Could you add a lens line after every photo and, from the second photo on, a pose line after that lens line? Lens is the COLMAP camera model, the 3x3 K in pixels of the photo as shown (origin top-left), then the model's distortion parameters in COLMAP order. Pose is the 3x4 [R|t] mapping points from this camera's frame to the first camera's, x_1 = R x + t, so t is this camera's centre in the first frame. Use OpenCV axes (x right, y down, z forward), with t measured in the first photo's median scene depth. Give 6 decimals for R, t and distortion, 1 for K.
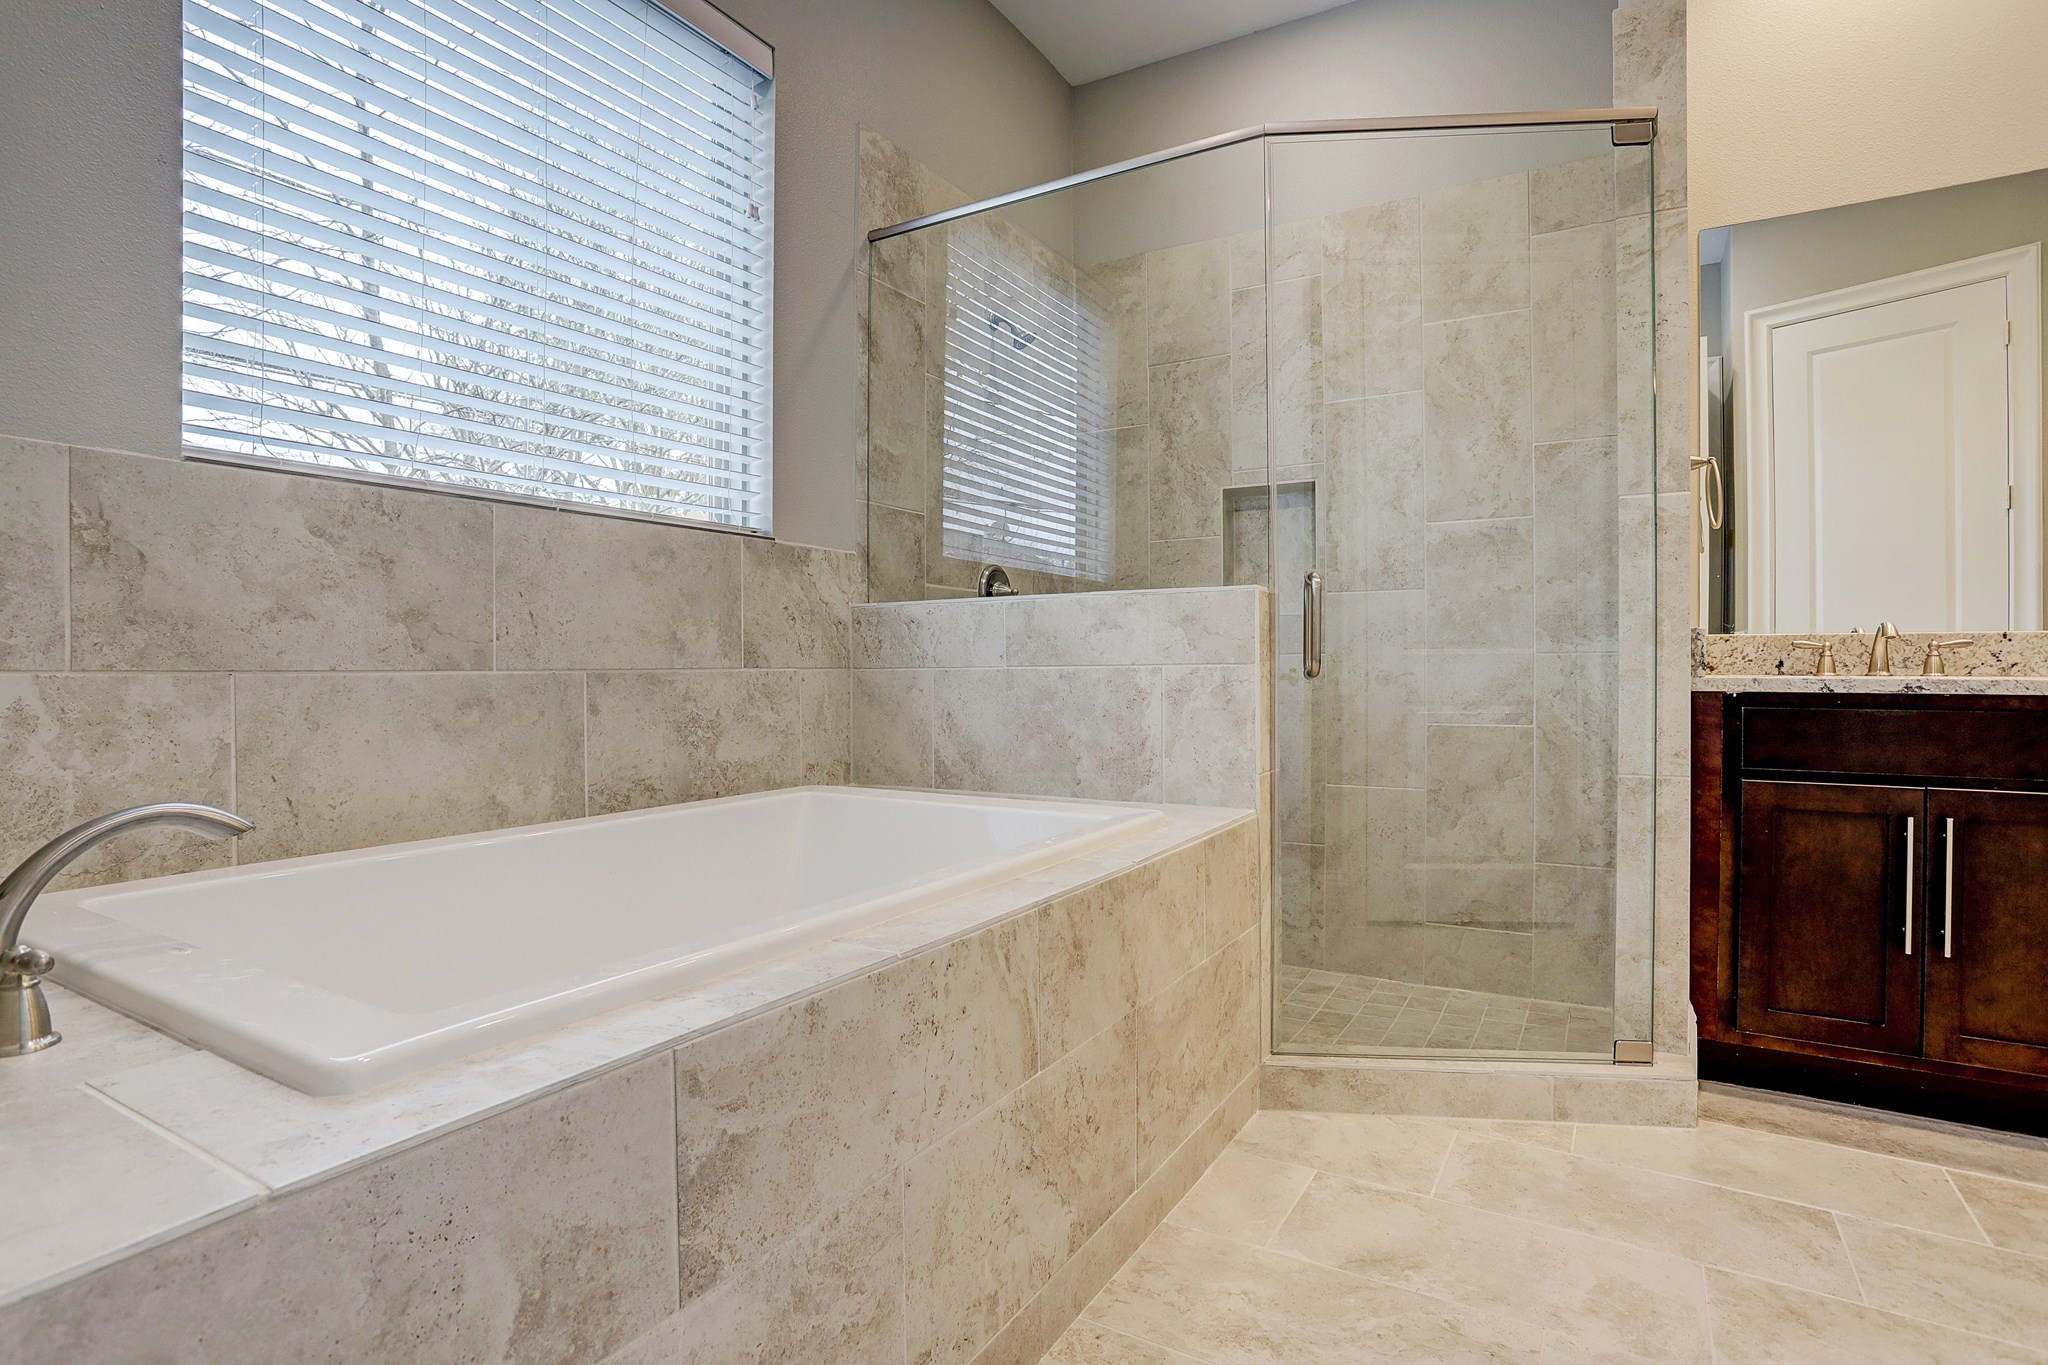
lens RADIAL K [[1055.7, 0, 1024.0], [0, 1055.7, 682.5], [0, 0, 1]] dist [-0.079708, 0.037227]
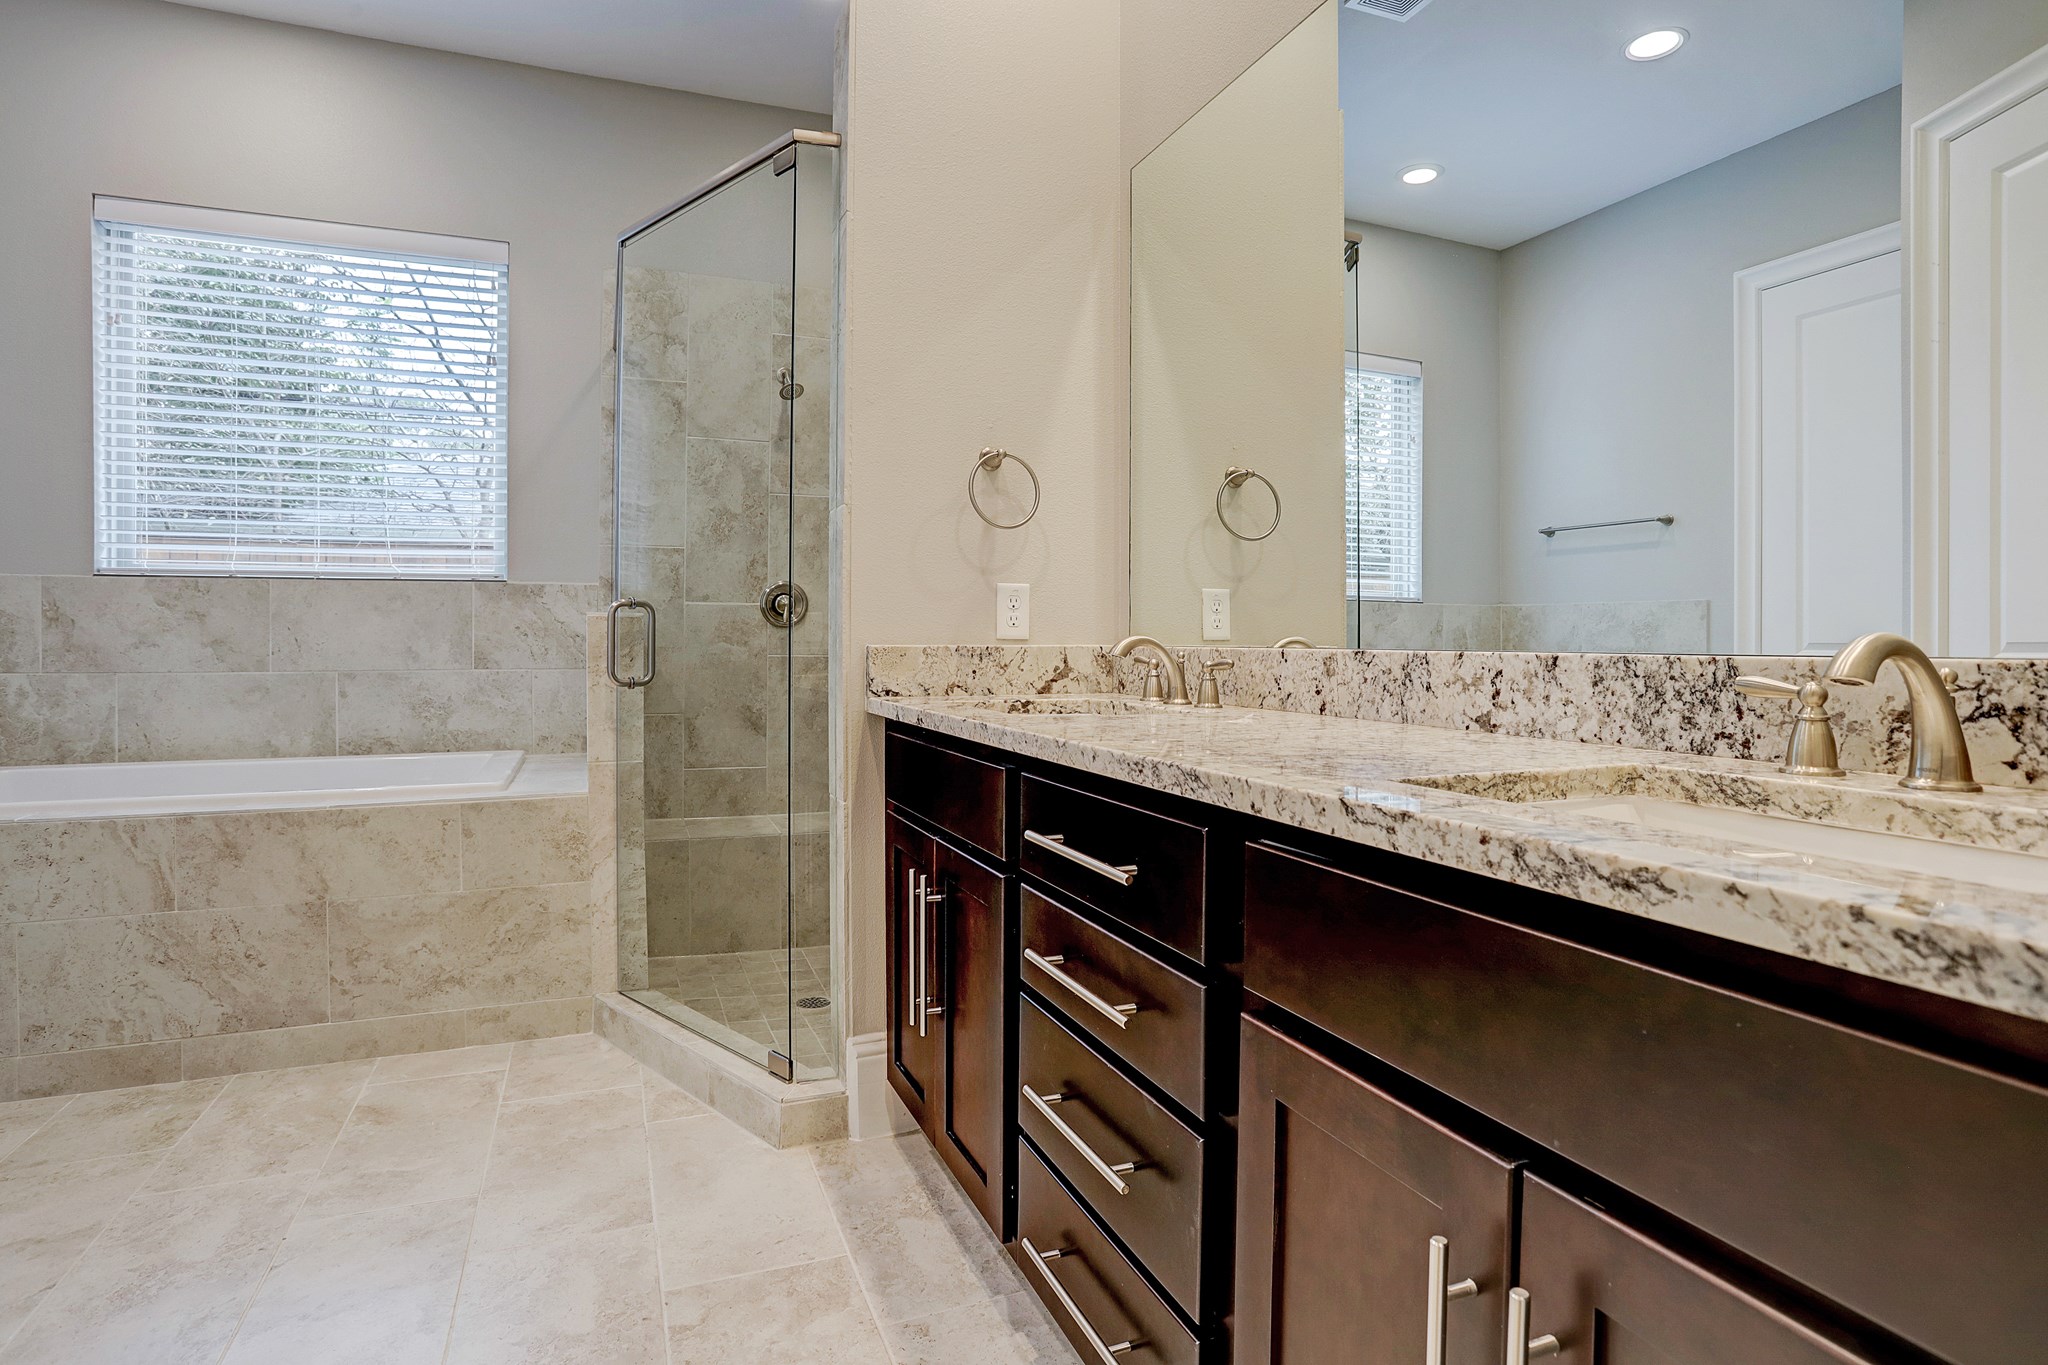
lens RADIAL K [[1079.4, 0, 1025.2], [0, 1079.4, 648.6], [0, 0, 1]] dist [-0.076152, 0.034800]
pose [[0.791536, 0.005861, -0.611094, 1.604459], [-0.010219, 0.999941, -0.003646, -0.056821], [0.611037, 0.009130, 0.791549, 0.348392]]
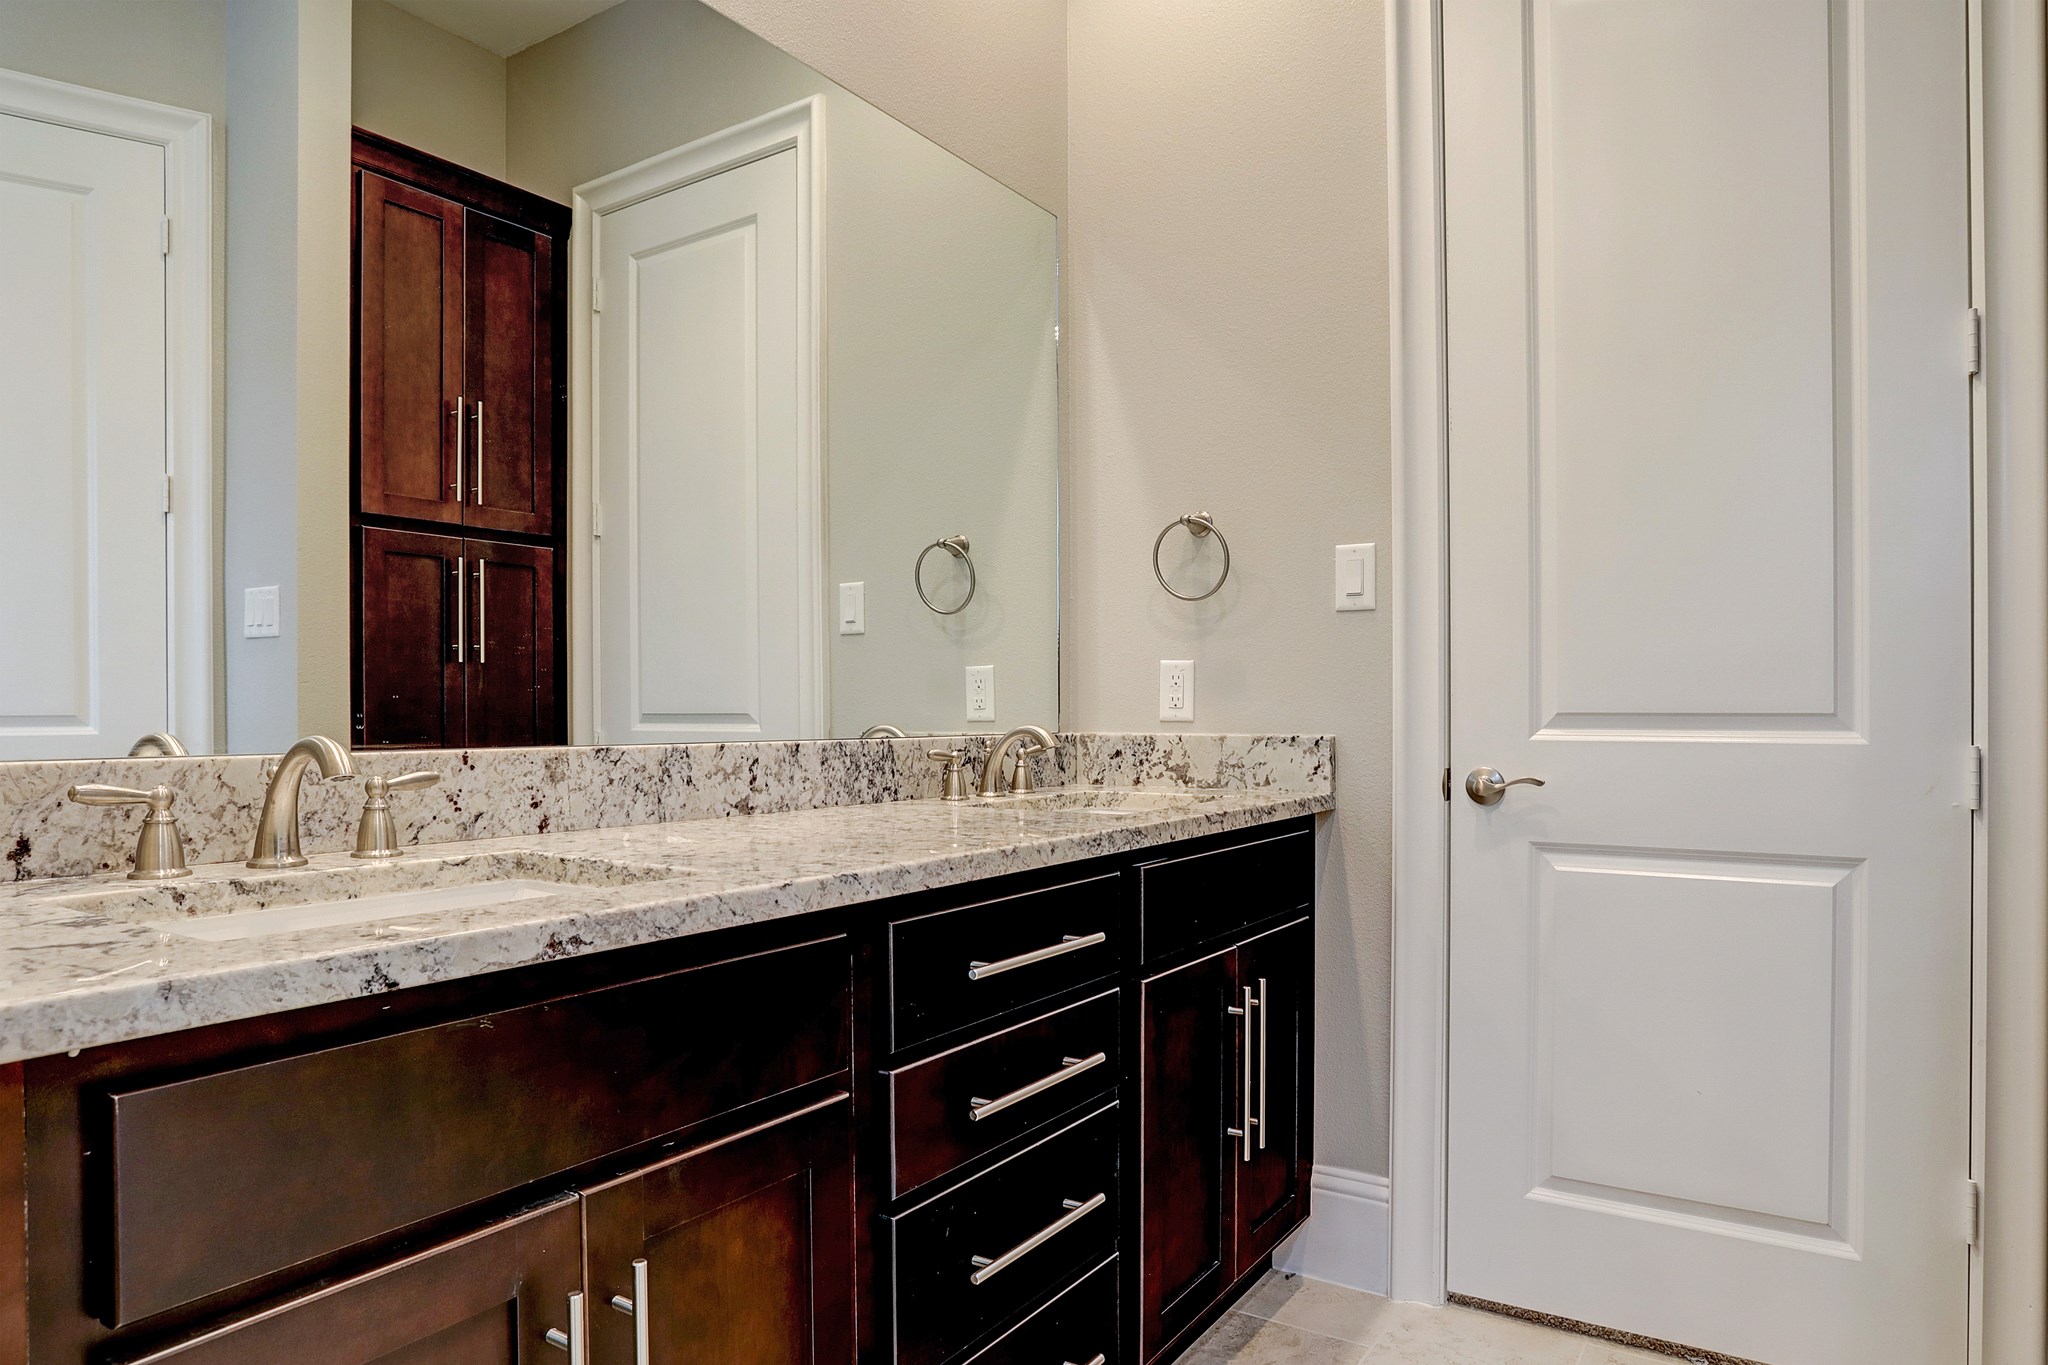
lens RADIAL K [[1258.4, 0, 1020.6], [0, 1258.4, 708.5], [0, 0, 1]] dist [-0.005442, -0.031712]
pose [[0.052750, 0.000439, 0.998608, 0.453595], [0.012540, 0.999921, -0.001102, -0.083202], [-0.998529, 0.012581, 0.052740, 0.860622]]
